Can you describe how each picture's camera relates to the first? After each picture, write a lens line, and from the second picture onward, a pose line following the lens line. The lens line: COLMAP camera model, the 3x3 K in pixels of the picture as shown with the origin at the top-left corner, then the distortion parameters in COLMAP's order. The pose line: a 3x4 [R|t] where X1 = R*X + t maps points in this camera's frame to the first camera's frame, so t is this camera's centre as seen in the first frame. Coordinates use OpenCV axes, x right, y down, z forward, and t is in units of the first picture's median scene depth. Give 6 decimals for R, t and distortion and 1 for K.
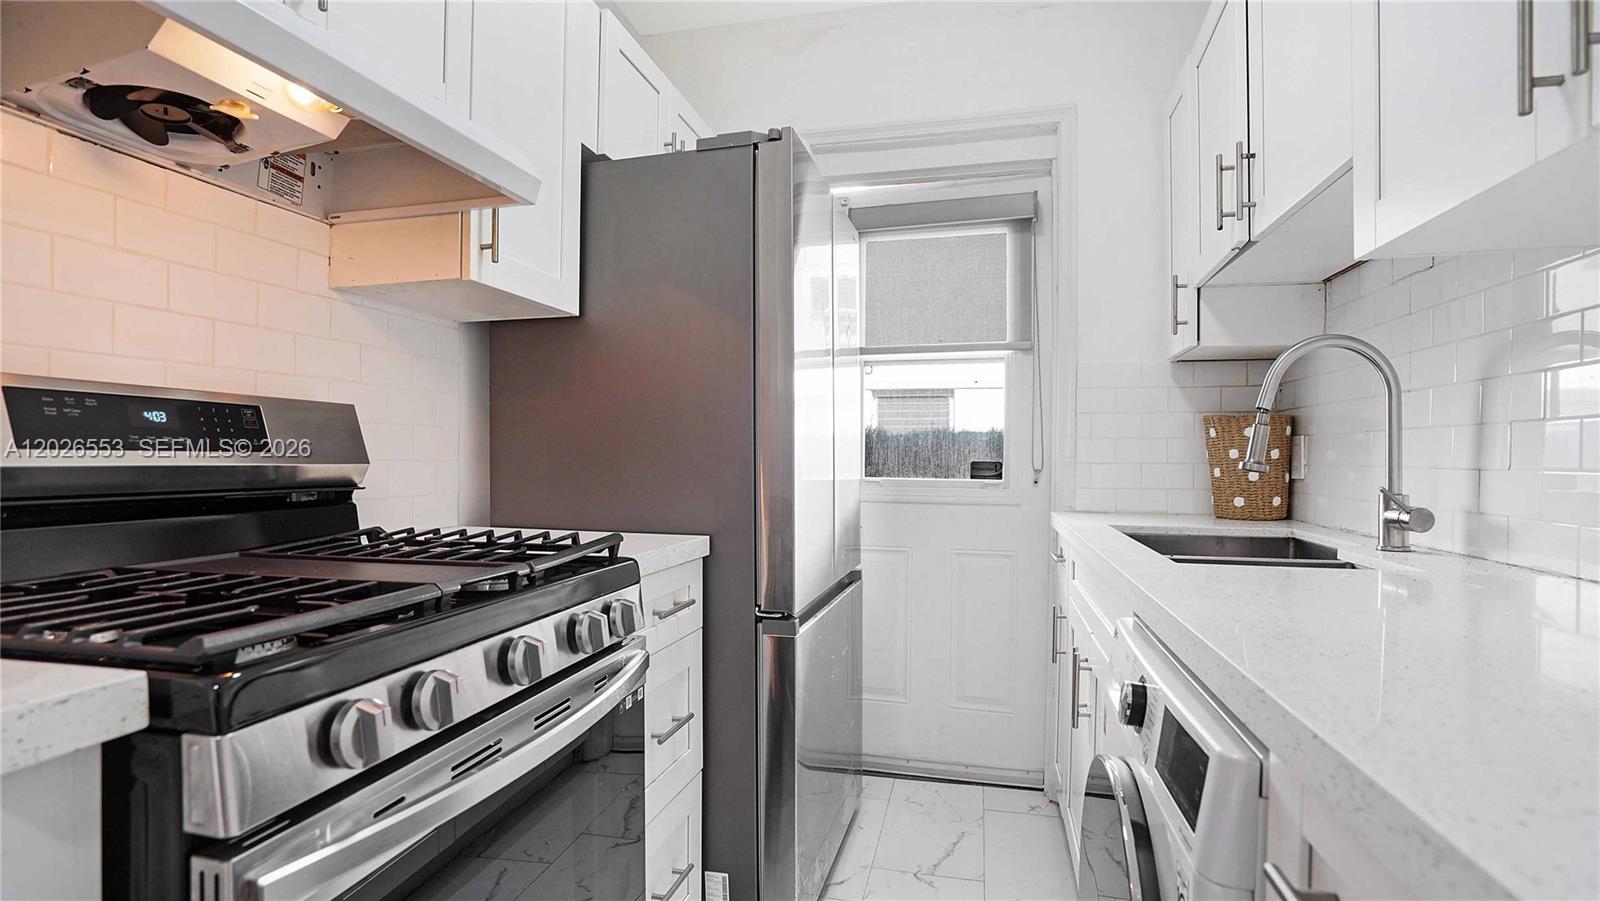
lens RADIAL K [[782.3, 0, 816.2], [0, 782.3, 460.7], [0, 0, 1]] dist [-0.063994, 0.020530]
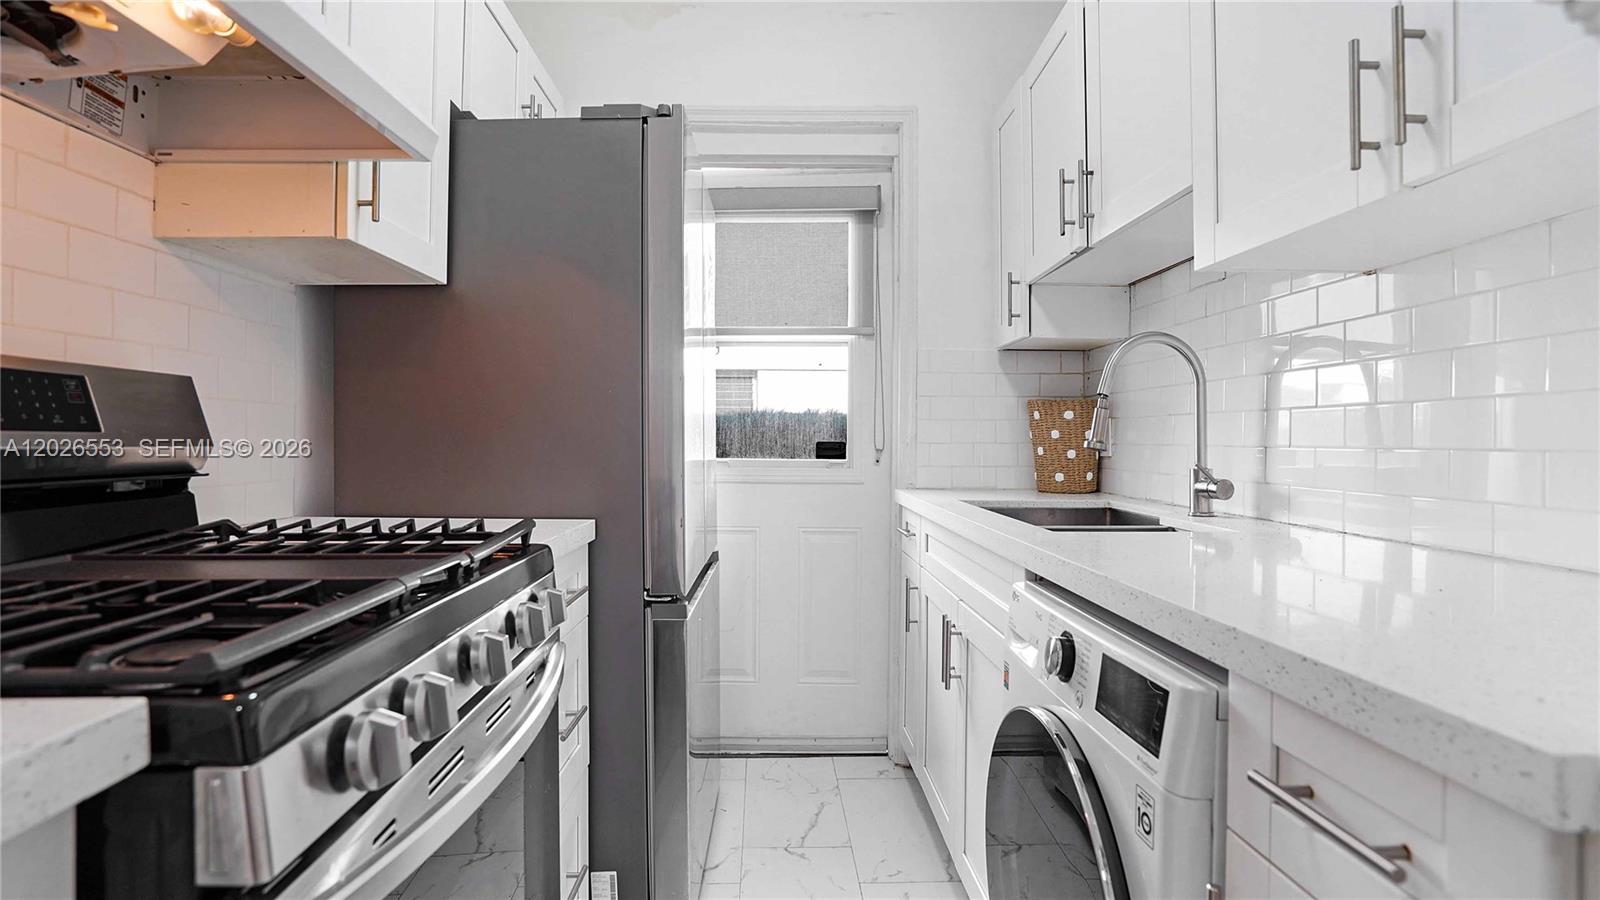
lens RADIAL K [[782.3, 0, 835.9], [0, 782.3, 431.4], [0, 0, 1]] dist [-0.063994, 0.020530]
pose [[0.961510, 0.001096, 0.274766, -0.115101], [0.002433, 0.999919, -0.012501, 0.000239], [-0.274758, 0.012689, 0.961430, -0.000725]]
